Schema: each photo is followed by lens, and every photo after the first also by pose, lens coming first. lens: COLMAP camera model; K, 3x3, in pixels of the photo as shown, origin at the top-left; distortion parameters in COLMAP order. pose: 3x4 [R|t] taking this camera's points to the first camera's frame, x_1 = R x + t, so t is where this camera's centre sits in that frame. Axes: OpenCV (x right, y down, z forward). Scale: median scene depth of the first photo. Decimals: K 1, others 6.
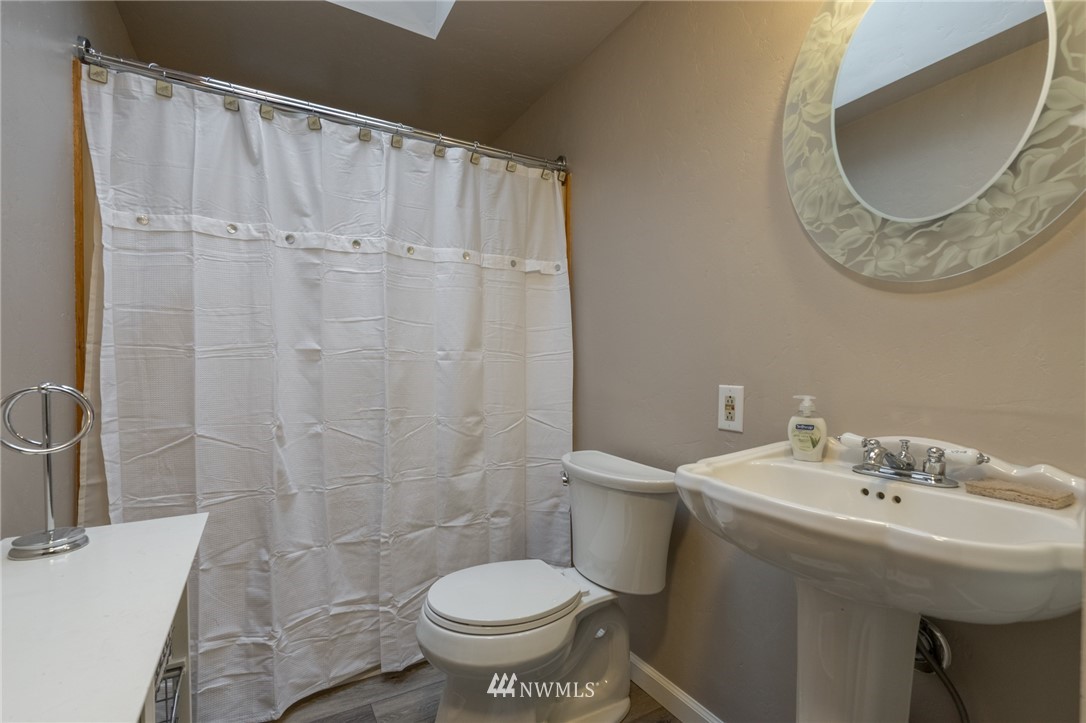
lens RADIAL K [[498.0, 0, 544.2], [0, 498.0, 368.9], [0, 0, 1]] dist [-0.026538, 0.010413]
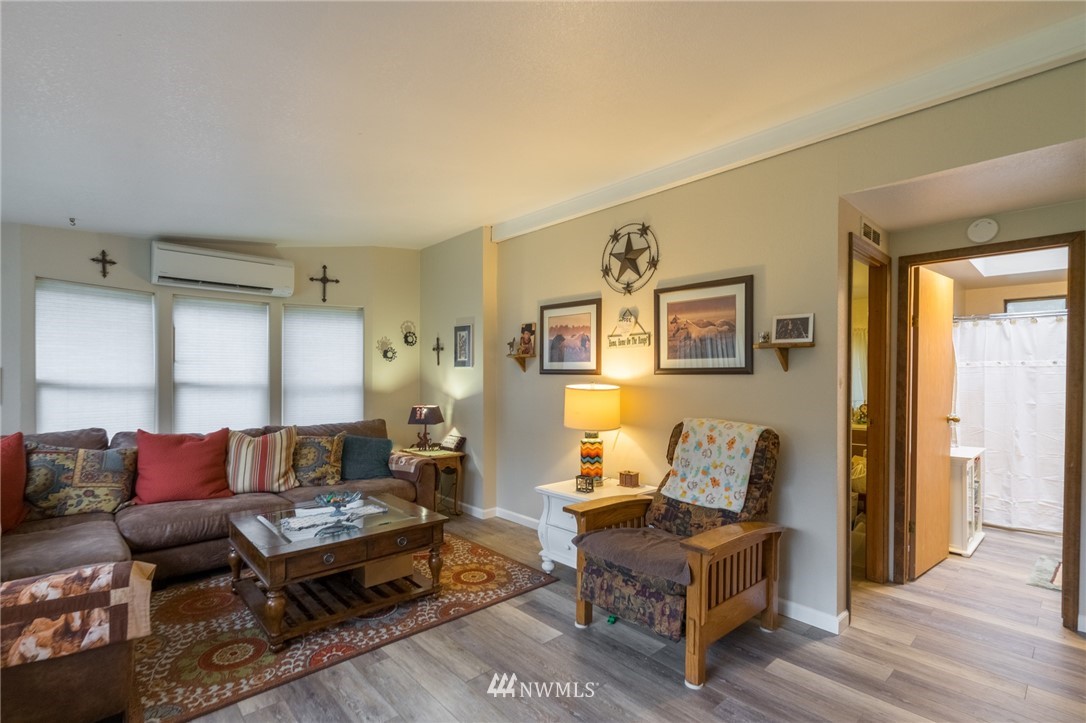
lens RADIAL K [[498.0, 0, 549.3], [0, 498.0, 373.2], [0, 0, 1]] dist [-0.026538, 0.010413]
pose [[0.217211, 0.005274, -0.976110, 1.678657], [-0.009753, 0.999947, 0.003233, -0.203095], [0.976076, 0.008818, 0.217251, -2.308469]]
